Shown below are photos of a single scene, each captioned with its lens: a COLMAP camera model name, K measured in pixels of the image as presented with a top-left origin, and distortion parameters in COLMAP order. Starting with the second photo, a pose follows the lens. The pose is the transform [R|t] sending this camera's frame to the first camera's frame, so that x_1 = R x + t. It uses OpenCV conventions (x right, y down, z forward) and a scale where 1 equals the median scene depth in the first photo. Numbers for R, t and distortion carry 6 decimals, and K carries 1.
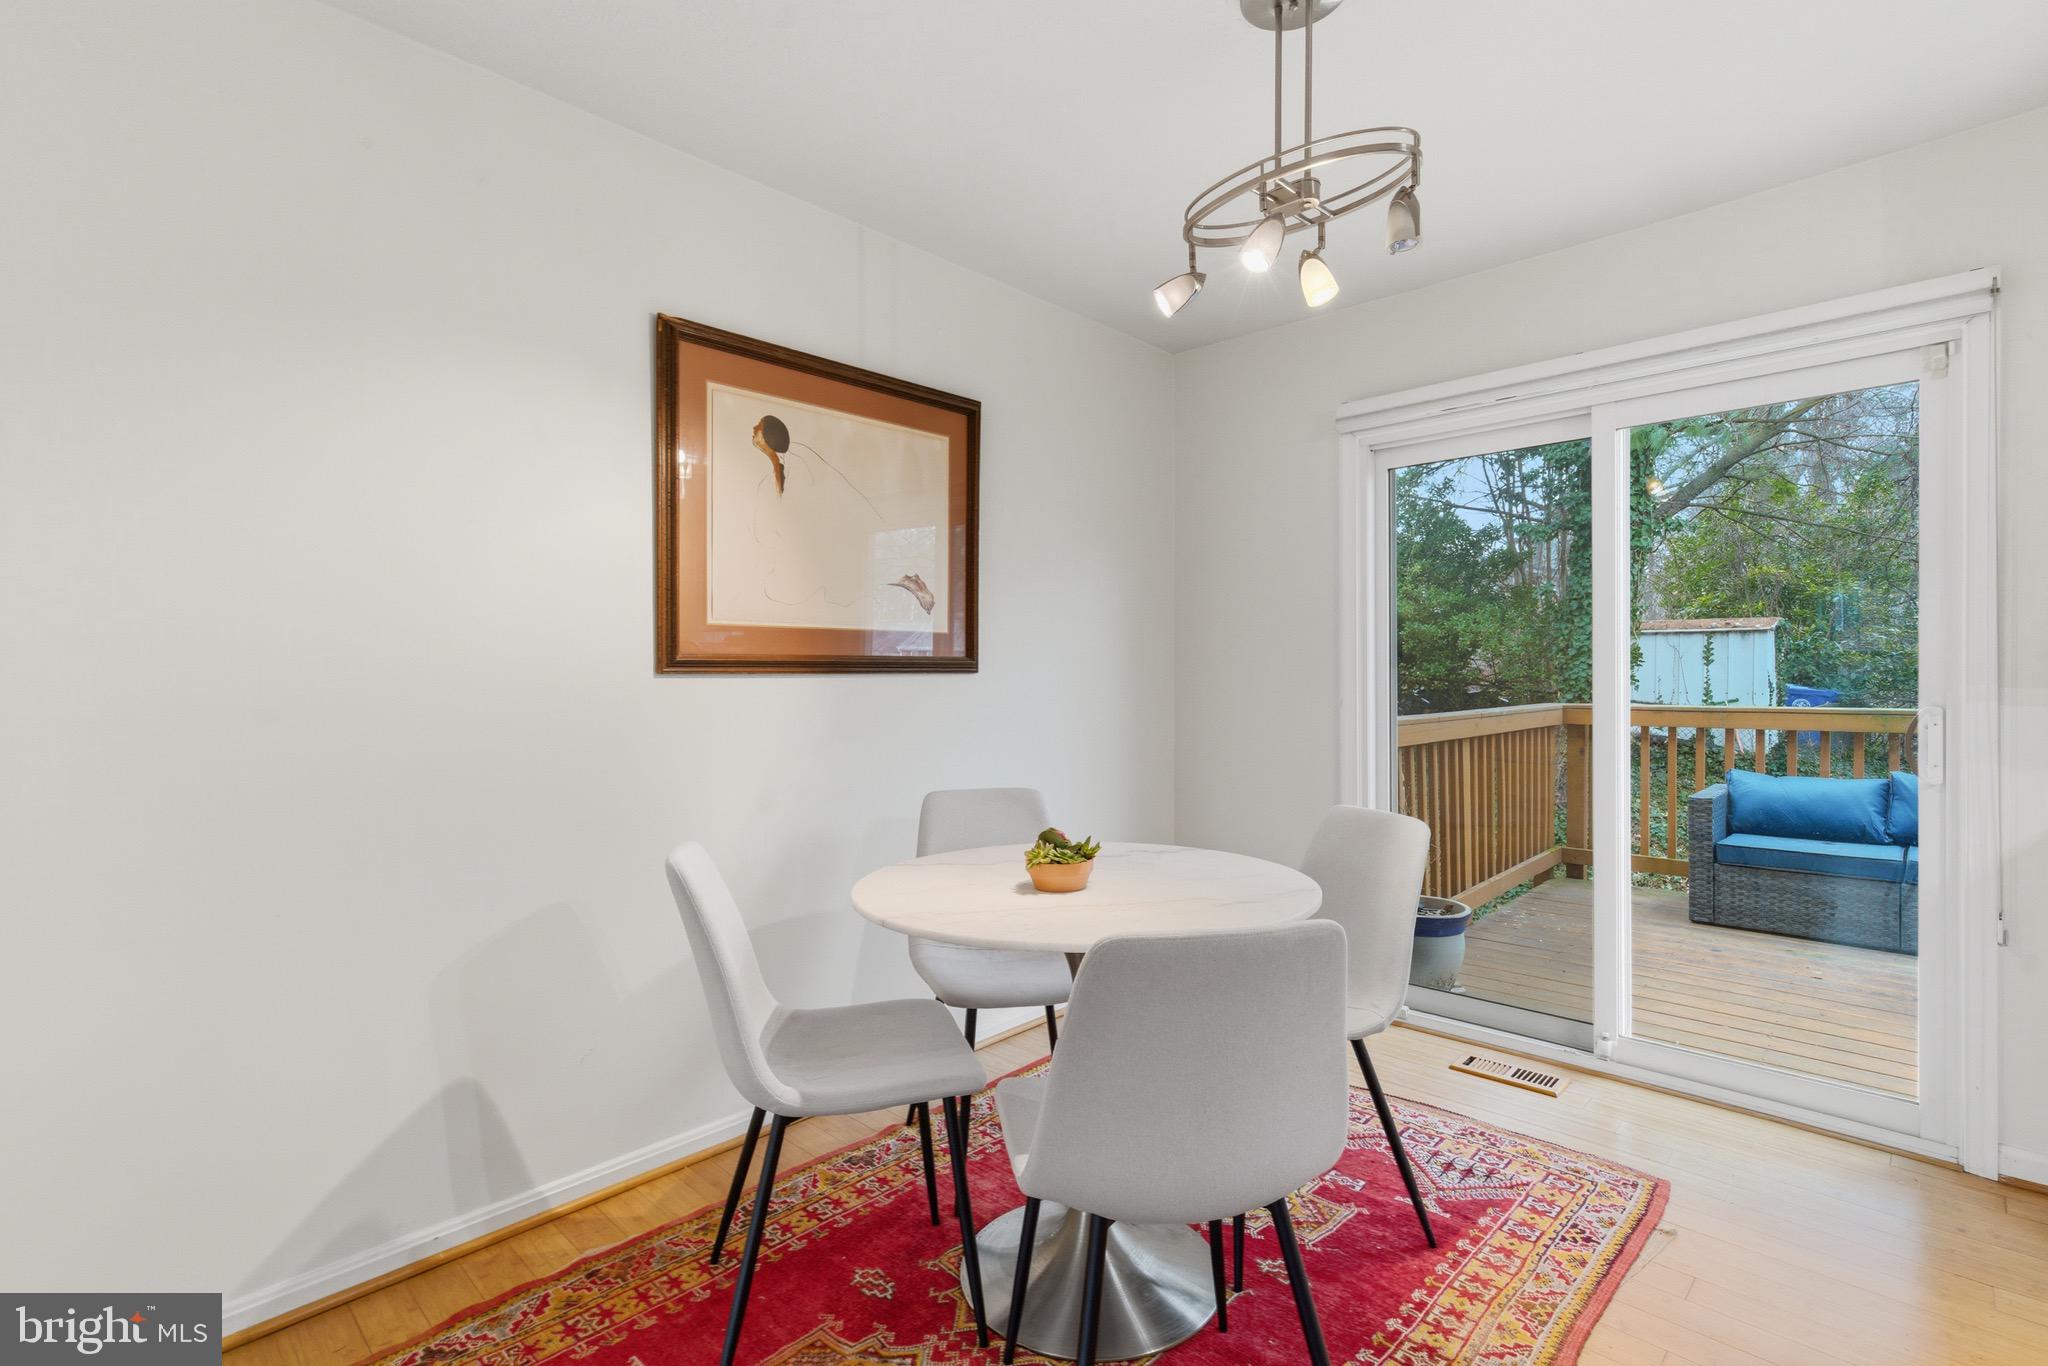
lens RADIAL K [[950.1, 0, 1011.6], [0, 950.1, 672.0], [0, 0, 1]] dist [0.001898, 0.000082]
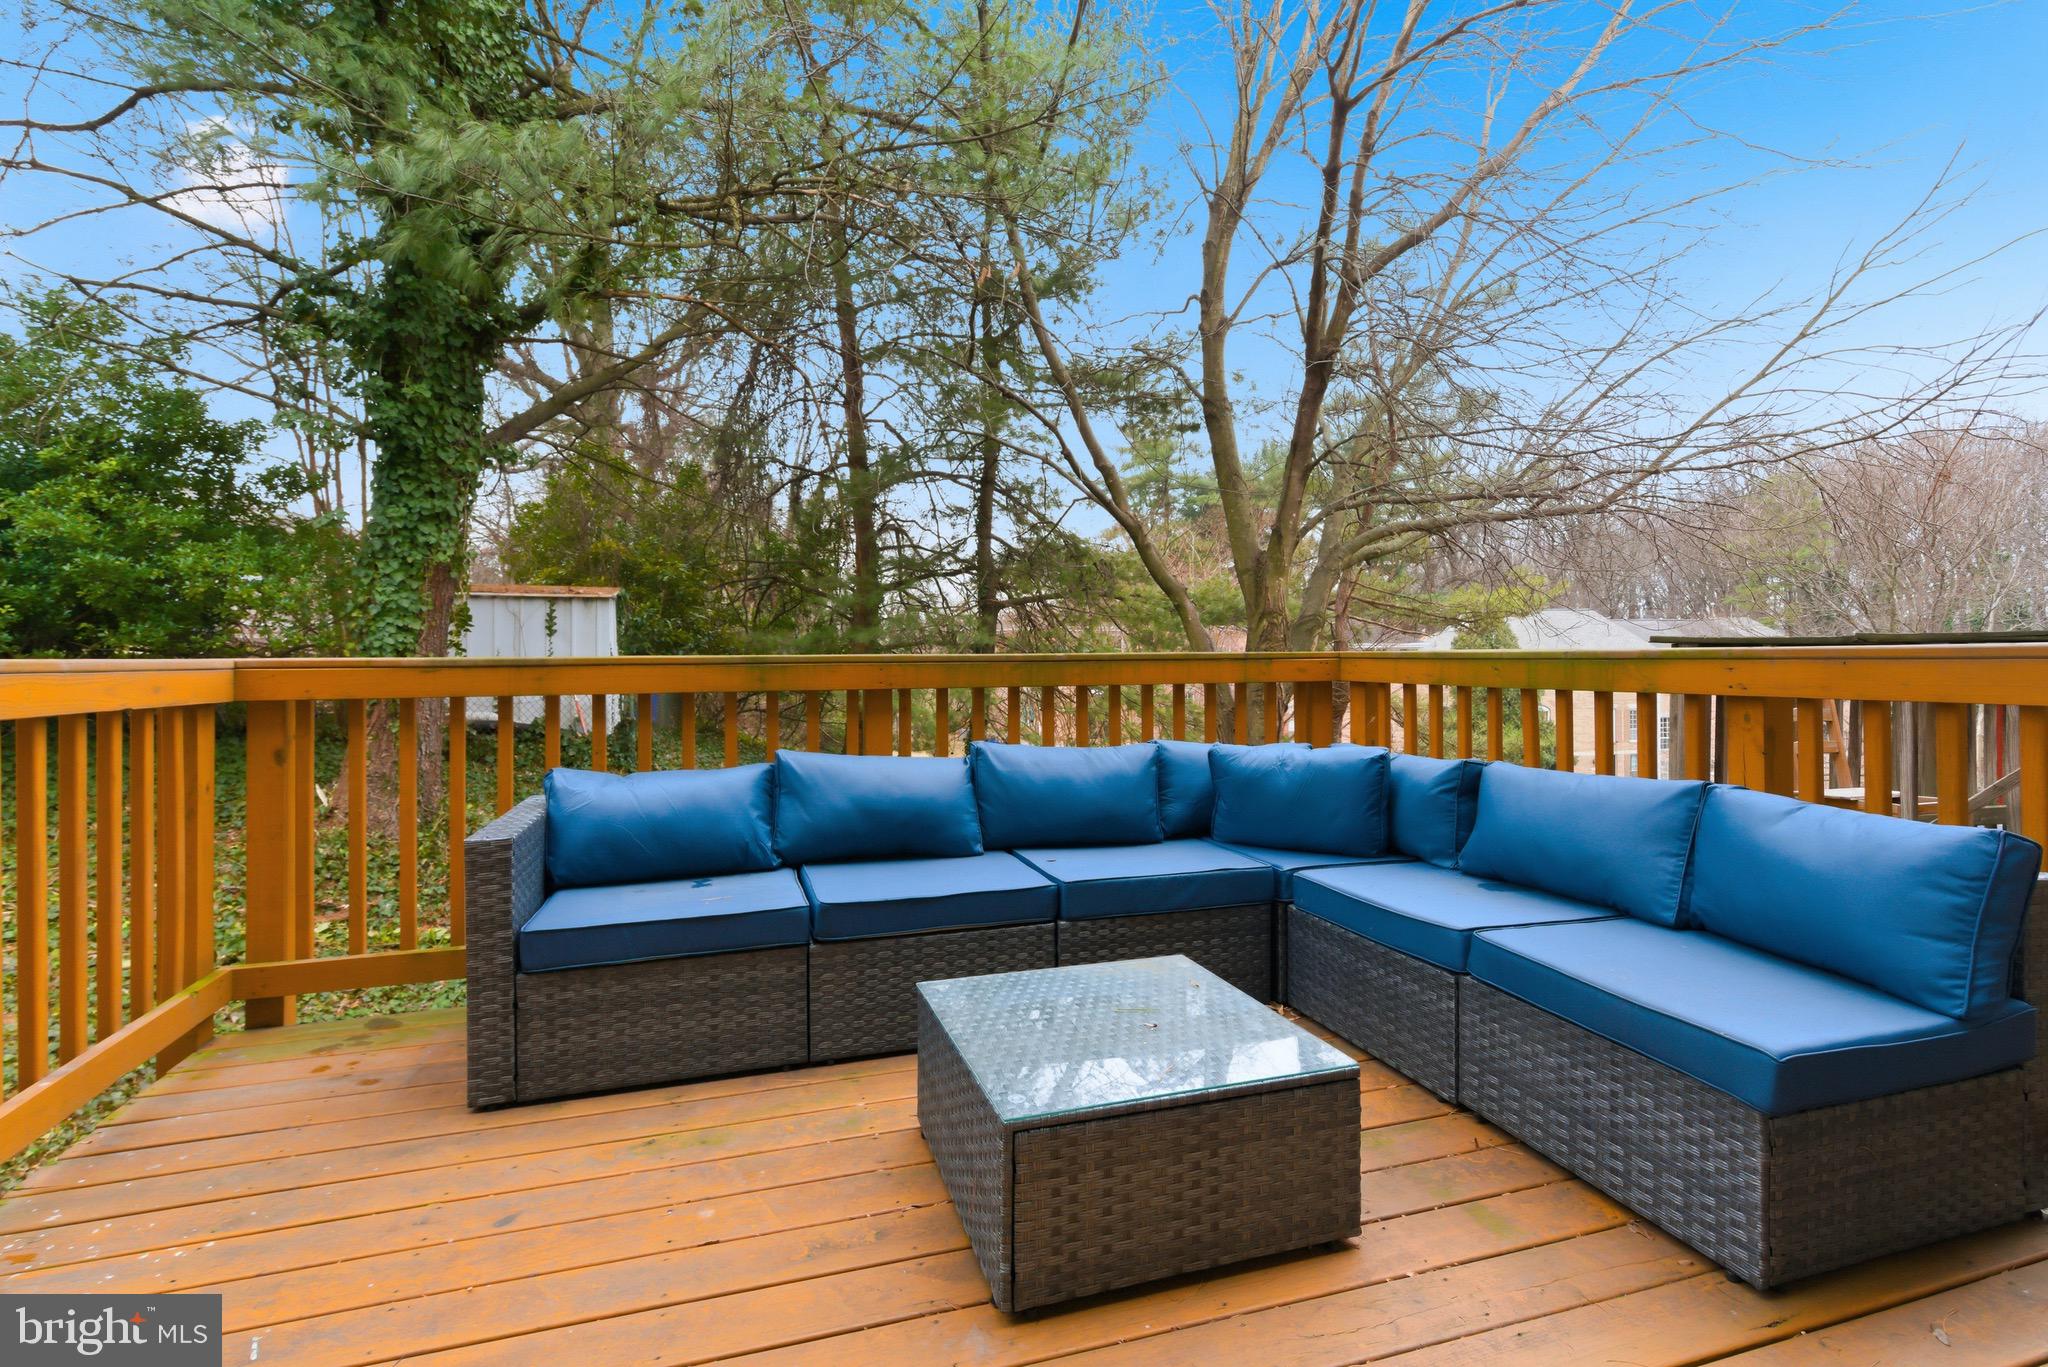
lens RADIAL K [[950.1, 0, 1011.6], [0, 950.1, 672.5], [0, 0, 1]] dist [0.001898, 0.000082]
pose [[0.478967, -0.010674, 0.877768, 0.199664], [0.004509, 0.999943, 0.009699, 0.021427], [-0.877821, -0.000687, 0.478987, 0.251018]]
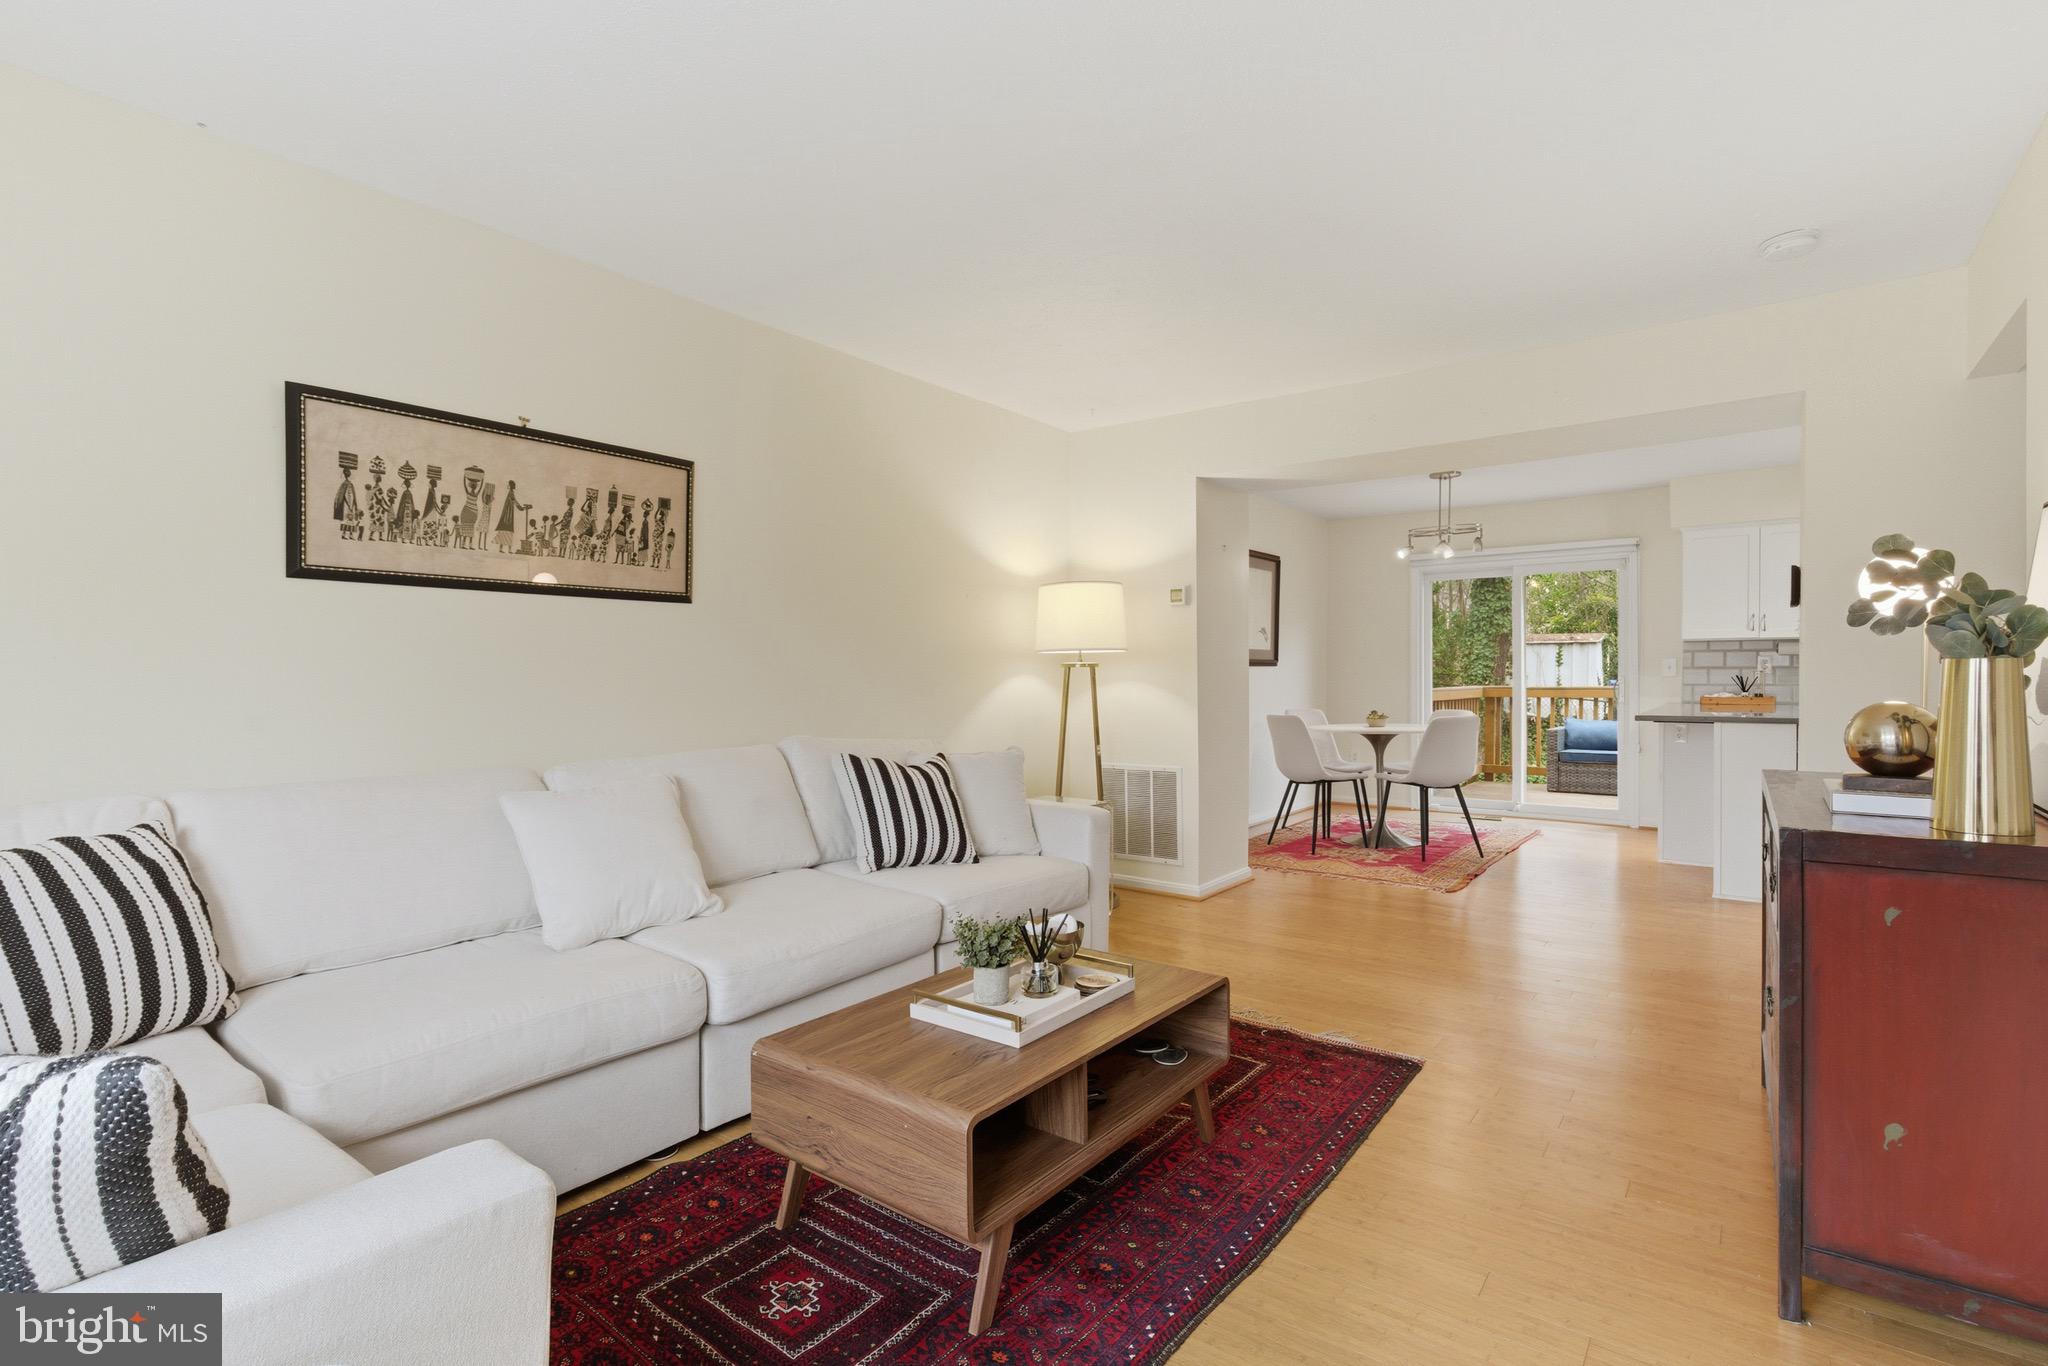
lens RADIAL K [[950.1, 0, 1011.6], [0, 950.1, 672.0], [0, 0, 1]] dist [0.001898, 0.000082]
pose [[0.994407, 0.001145, 0.105607, -0.287119], [-0.000895, 0.999997, -0.002415, 0.006660], [-0.105610, 0.002307, 0.994405, -0.403531]]
